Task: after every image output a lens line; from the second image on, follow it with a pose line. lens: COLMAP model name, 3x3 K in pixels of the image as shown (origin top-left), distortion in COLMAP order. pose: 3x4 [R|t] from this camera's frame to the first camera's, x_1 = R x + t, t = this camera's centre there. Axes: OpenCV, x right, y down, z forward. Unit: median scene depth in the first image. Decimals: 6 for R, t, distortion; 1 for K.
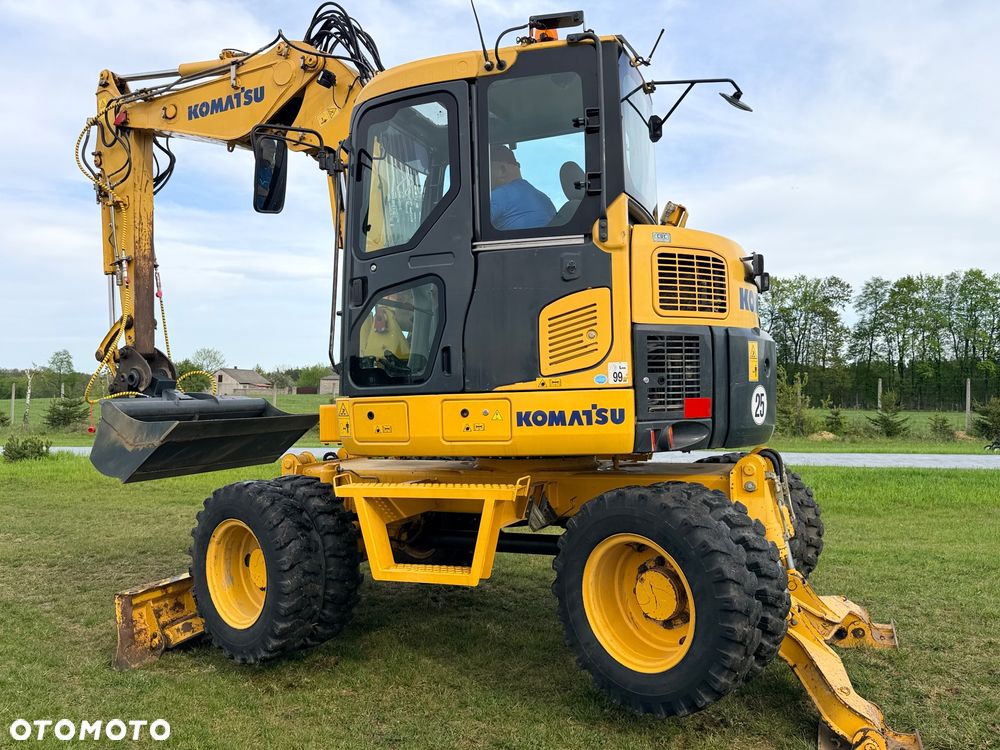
lens RADIAL K [[795.7, 0, 497.7], [0, 795.7, 387.8], [0, 0, 1]] dist [0.113577, -0.173318]
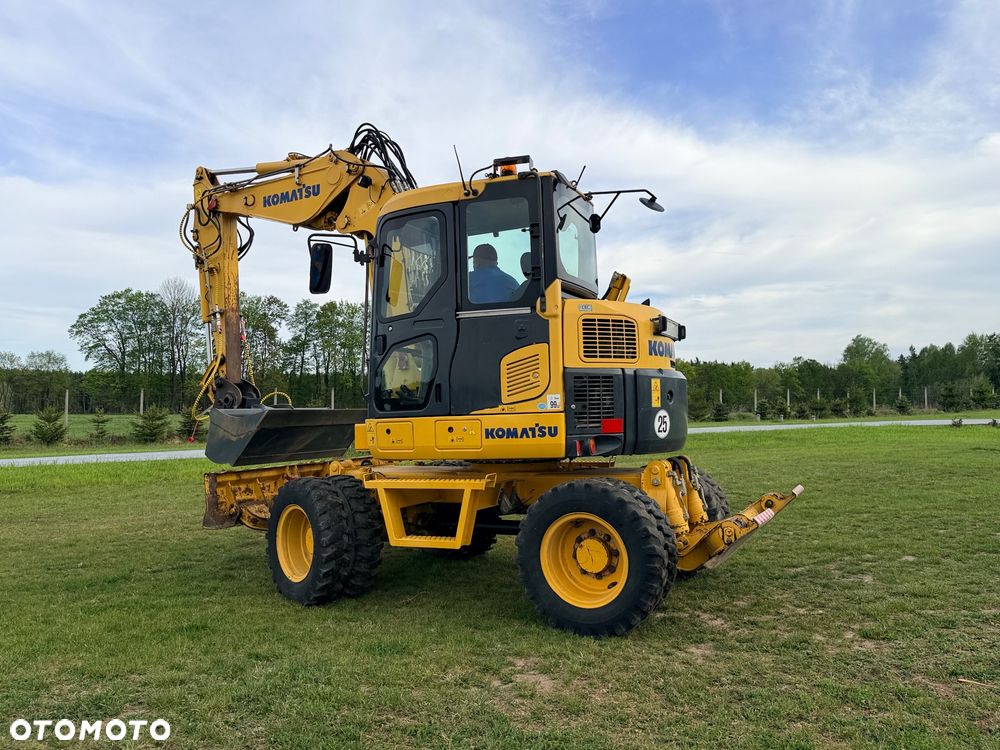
lens RADIAL K [[795.7, 0, 497.7], [0, 795.7, 387.8], [0, 0, 1]] dist [0.113577, -0.173318]
pose [[0.997223, -0.004165, -0.074358, 0.139537], [0.002656, 0.999789, -0.020376, -0.013353], [0.074427, 0.020122, 0.997023, -0.404408]]
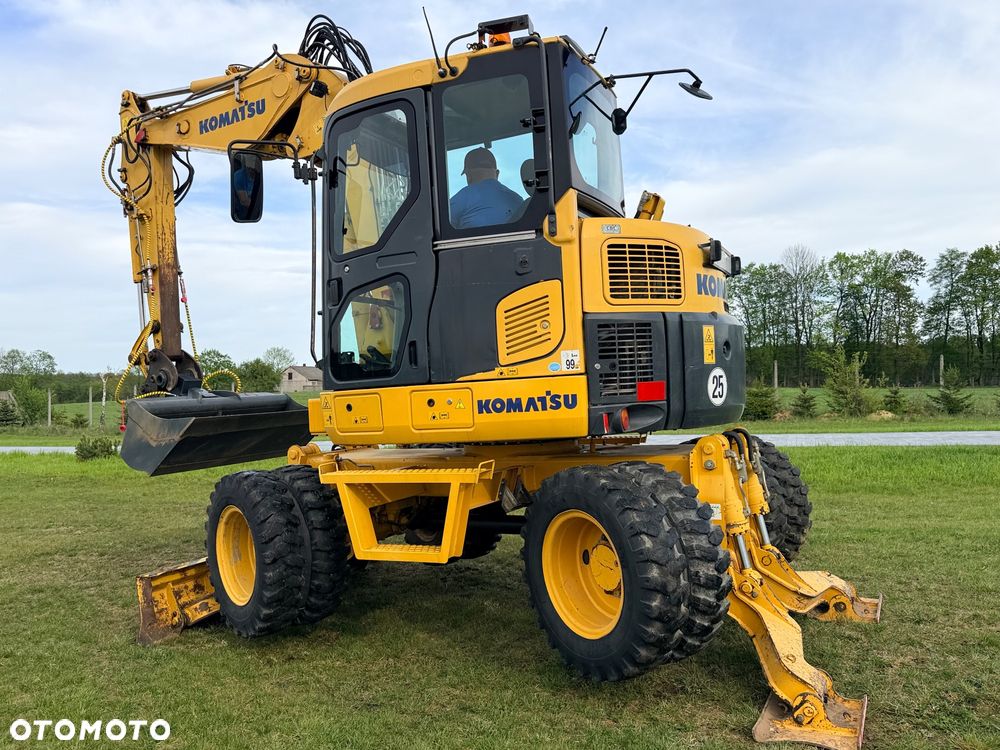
lens RADIAL K [[792.9, 0, 499.6], [0, 792.9, 395.6], [0, 0, 1]] dist [0.138861, -0.233016]
pose [[0.996323, -0.029469, -0.080444, 0.124852], [0.031274, 0.999285, 0.021265, 0.002275], [0.079760, -0.023703, 0.996532, -0.049622]]
